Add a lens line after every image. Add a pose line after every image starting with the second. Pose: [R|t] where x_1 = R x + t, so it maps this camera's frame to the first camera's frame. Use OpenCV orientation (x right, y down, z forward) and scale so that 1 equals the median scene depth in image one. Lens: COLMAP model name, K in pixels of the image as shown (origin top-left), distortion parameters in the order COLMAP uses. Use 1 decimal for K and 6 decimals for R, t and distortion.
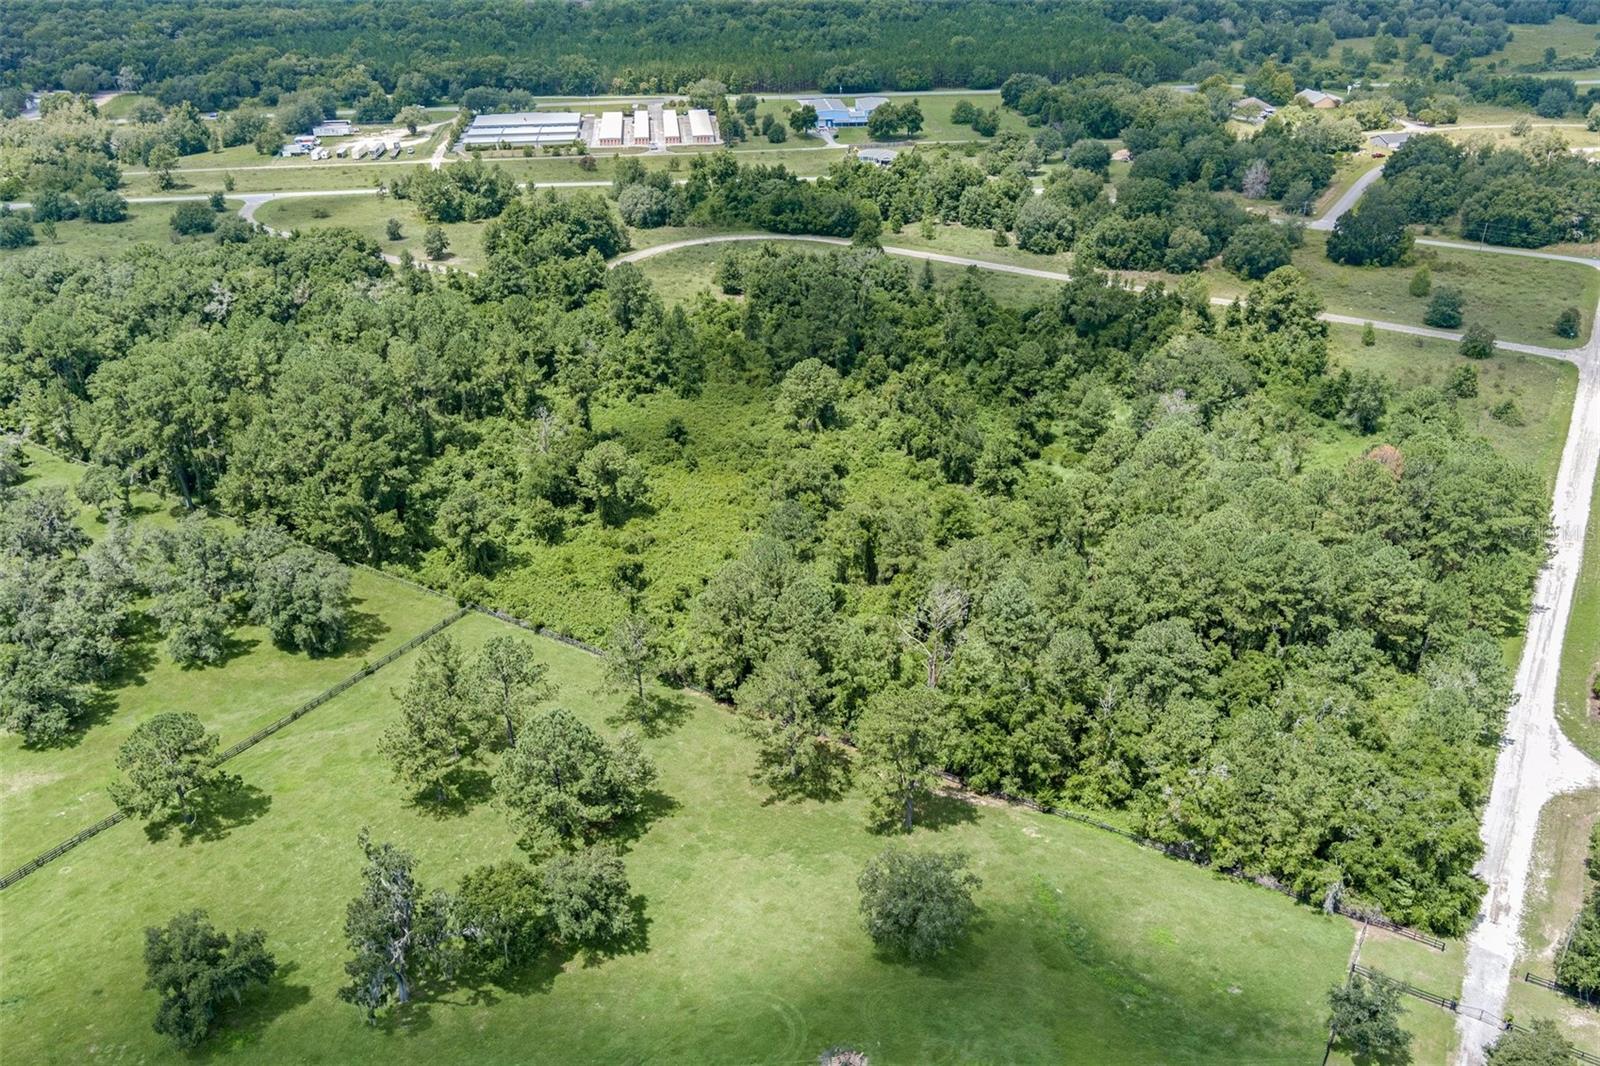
lens RADIAL K [[1288.9, 0, 800.0], [0, 1288.9, 533.0], [0, 0, 1]] dist [-0.003633, 0.013156]
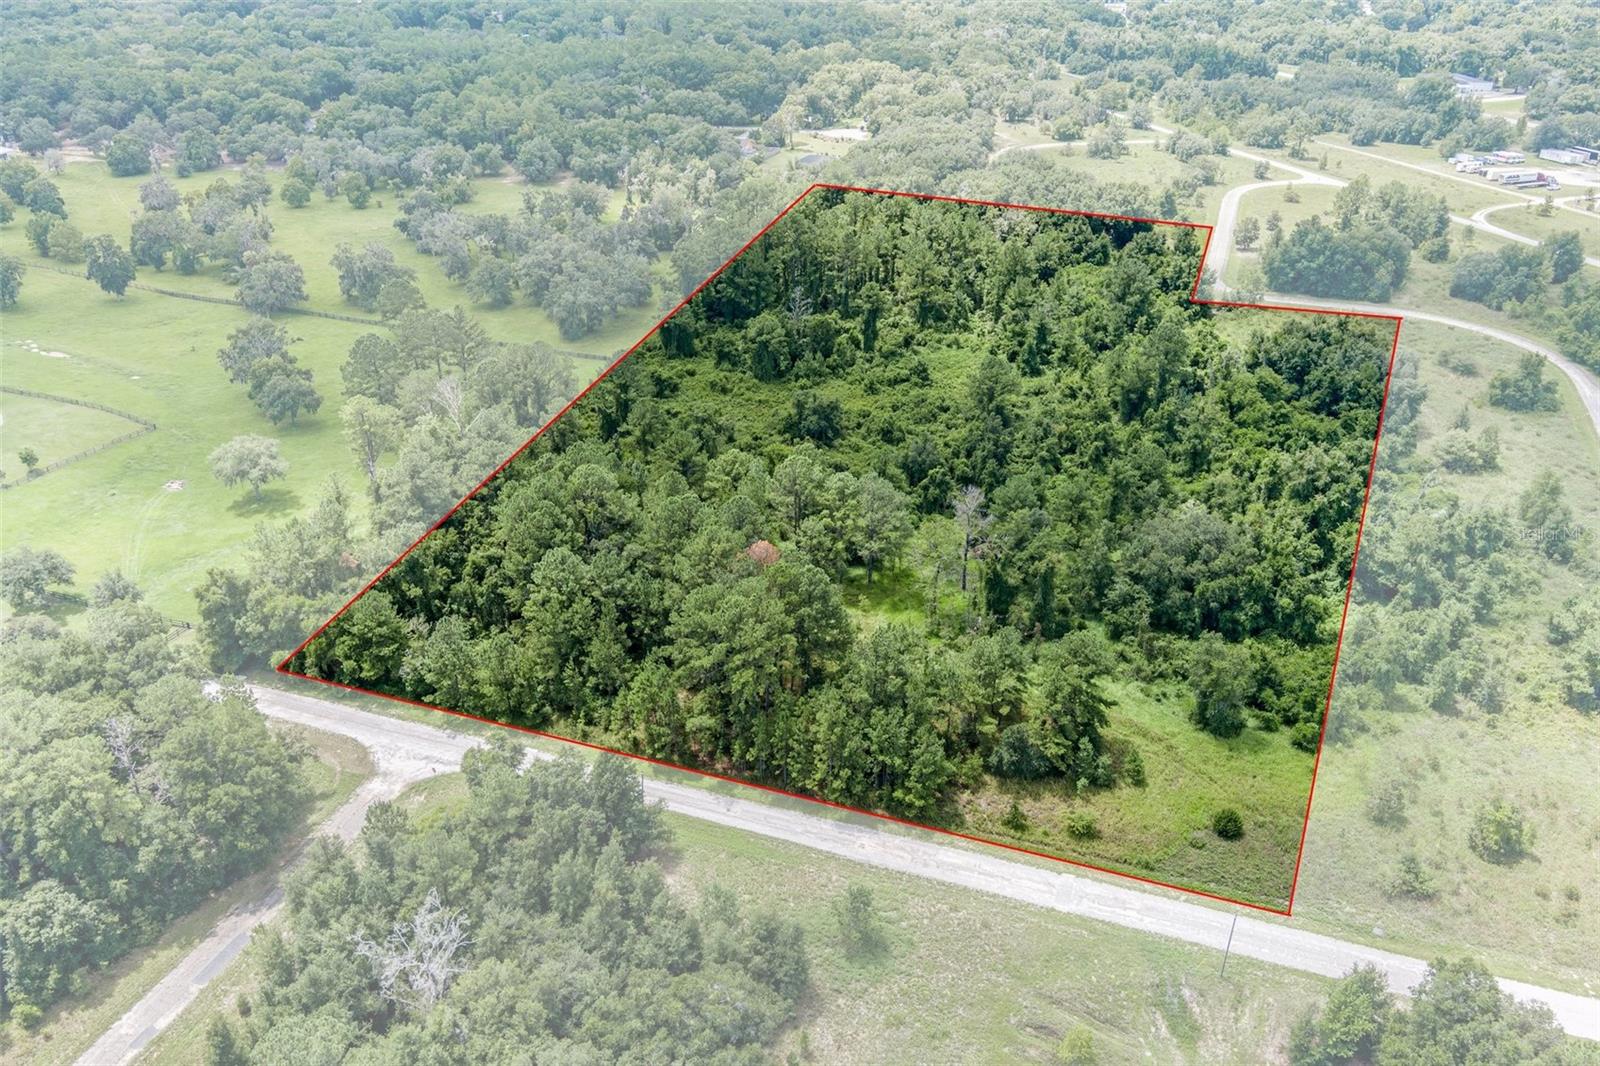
lens RADIAL K [[1288.9, 0, 800.0], [0, 1288.9, 533.0], [0, 0, 1]] dist [-0.003633, 0.013156]
pose [[0.217669, 0.460144, -0.860748, 0.596297], [-0.461012, 0.825788, 0.324873, -0.181476], [0.860284, 0.326101, 0.391880, 0.329231]]
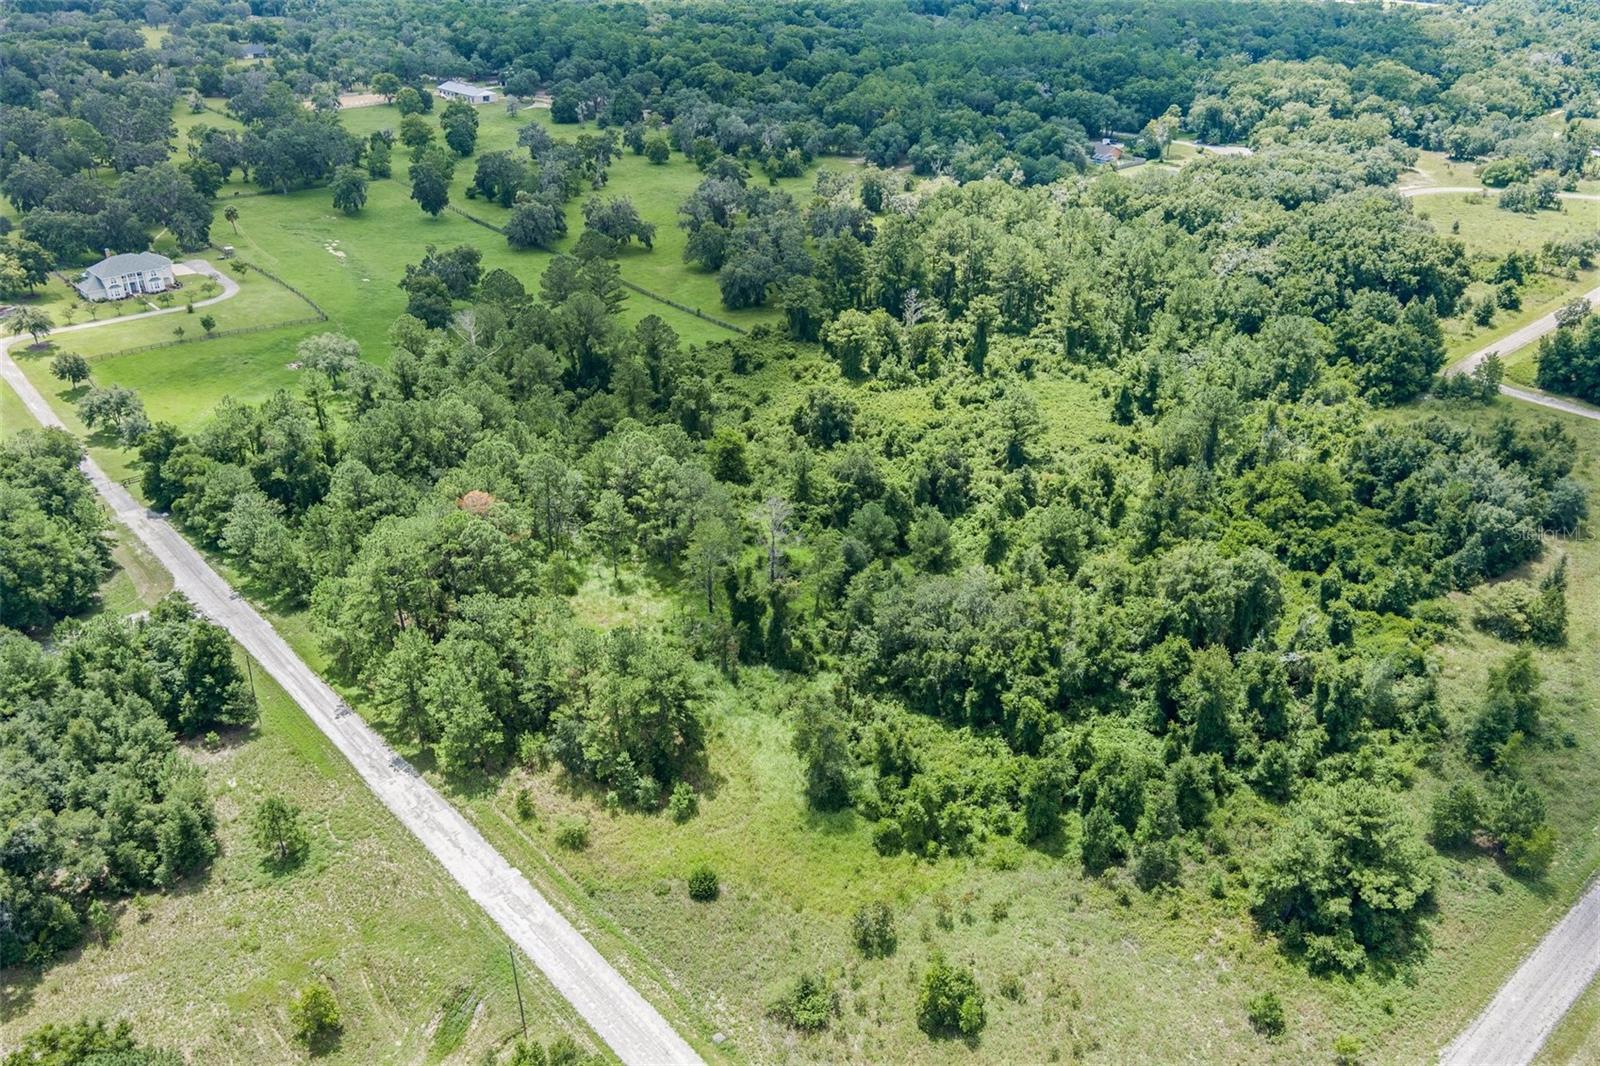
lens RADIAL K [[1288.9, 0, 800.0], [0, 1288.9, 533.0], [0, 0, 1]] dist [-0.003633, 0.013156]
pose [[-0.278782, 0.454076, -0.846224, 0.582844], [-0.453079, 0.714742, 0.532788, -0.316491], [0.846758, 0.531938, 0.006475, 0.590354]]
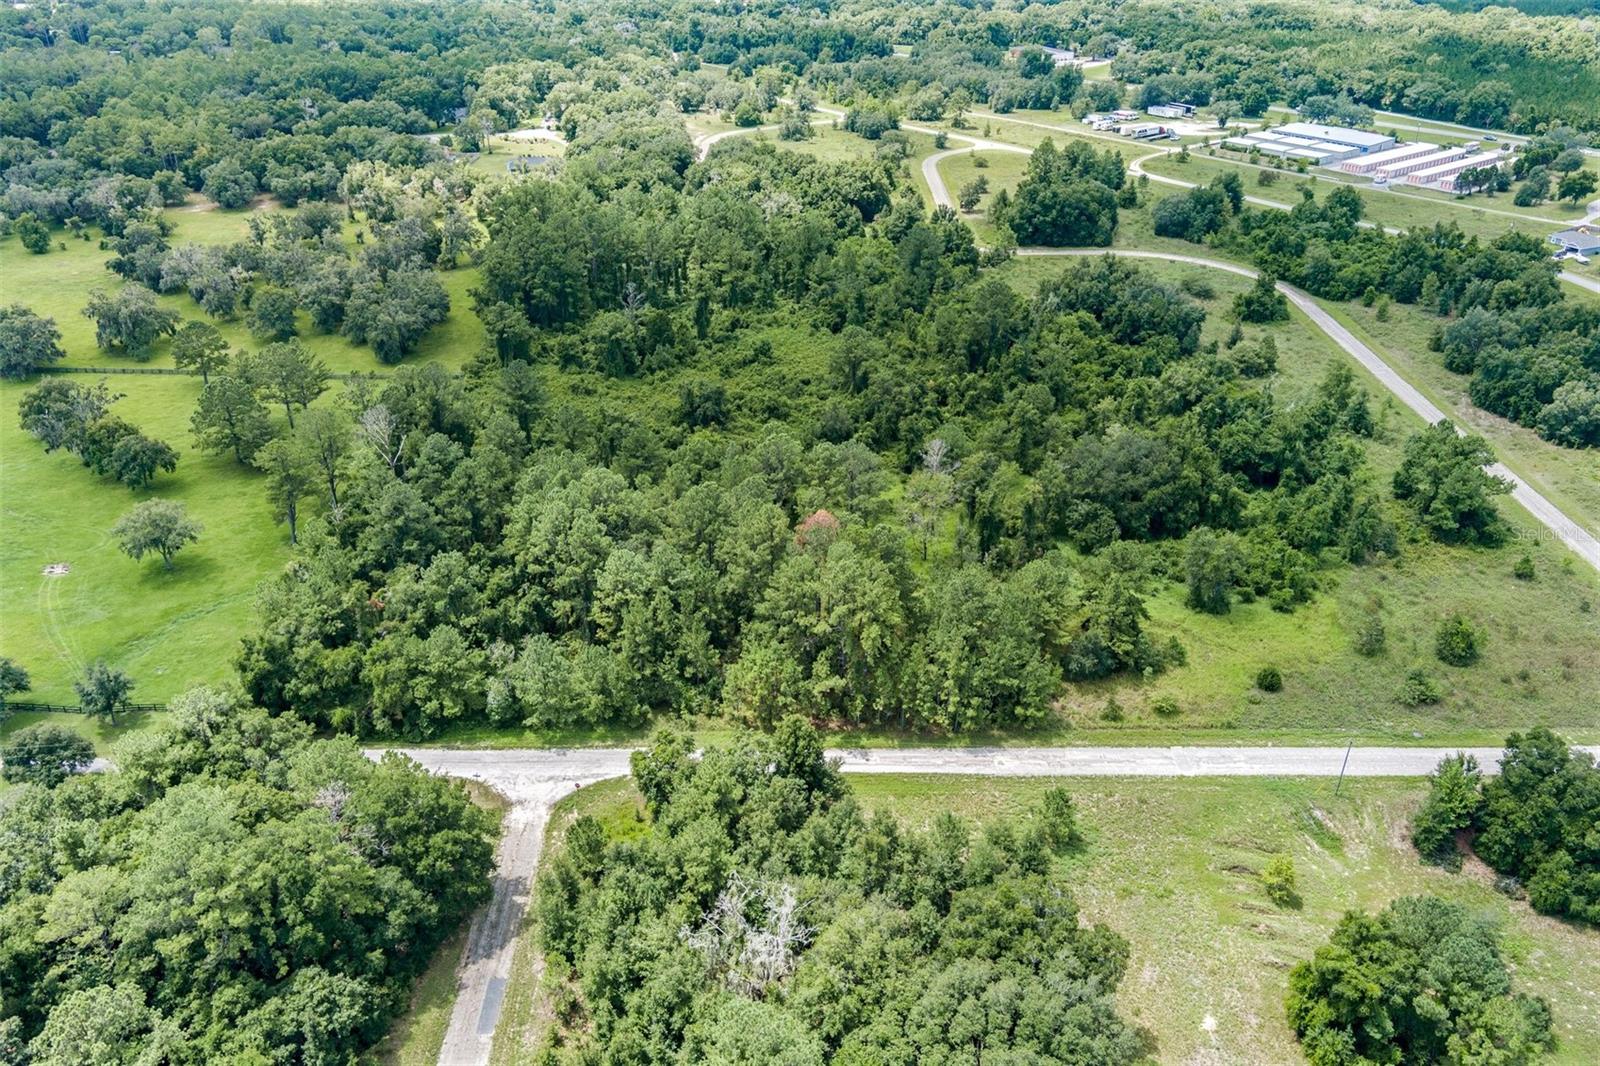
lens RADIAL K [[1288.9, 0, 800.0], [0, 1288.9, 533.0], [0, 0, 1]] dist [-0.003633, 0.013156]
pose [[0.535599, 0.400928, -0.743229, 0.560855], [-0.399197, 0.895771, 0.195539, -0.111867], [0.744161, 0.191964, 0.639824, 0.192671]]
